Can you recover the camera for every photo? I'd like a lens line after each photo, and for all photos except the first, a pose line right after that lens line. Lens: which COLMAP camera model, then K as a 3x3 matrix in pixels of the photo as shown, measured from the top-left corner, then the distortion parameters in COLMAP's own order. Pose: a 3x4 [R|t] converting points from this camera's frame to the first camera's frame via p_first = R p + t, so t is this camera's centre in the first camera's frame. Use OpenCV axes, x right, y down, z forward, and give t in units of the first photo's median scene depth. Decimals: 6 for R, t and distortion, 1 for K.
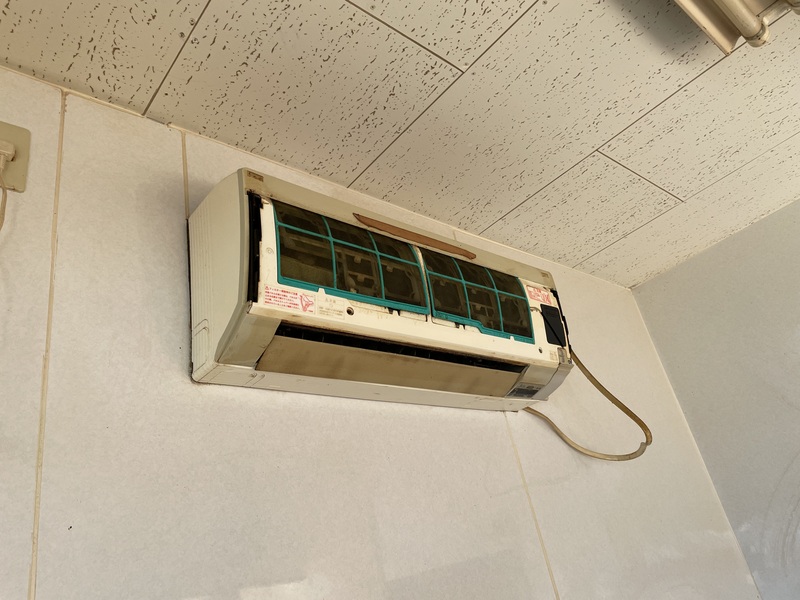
lens RADIAL K [[616.7, 0, 400.0], [0, 616.7, 300.0], [0, 0, 1]] dist [0.085298, -0.112442]
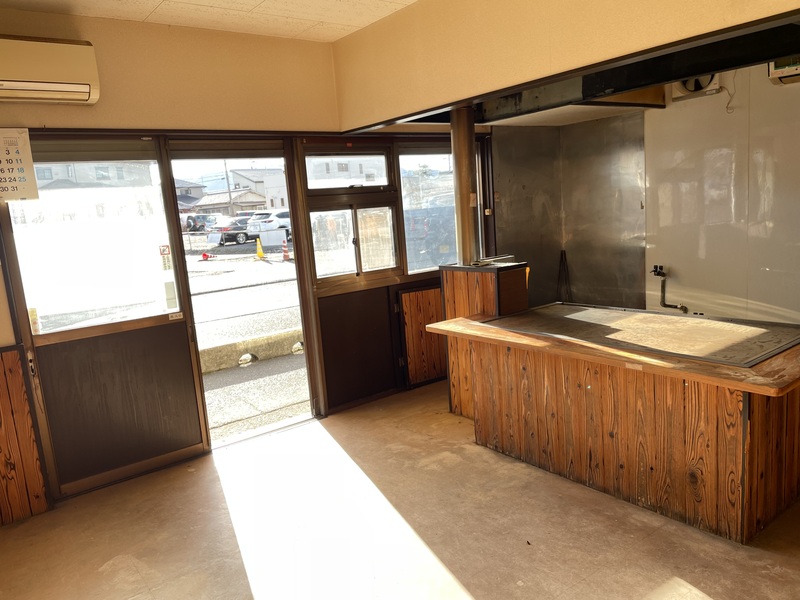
lens RADIAL K [[599.0, 0, 405.7], [0, 599.0, 300.2], [0, 0, 1]] dist [0.094536, -0.131061]
pose [[-0.032991, 0.342689, -0.938870, 4.056330], [0.530702, 0.802017, 0.274089, -1.159414], [0.846916, -0.489217, -0.208325, -1.040013]]
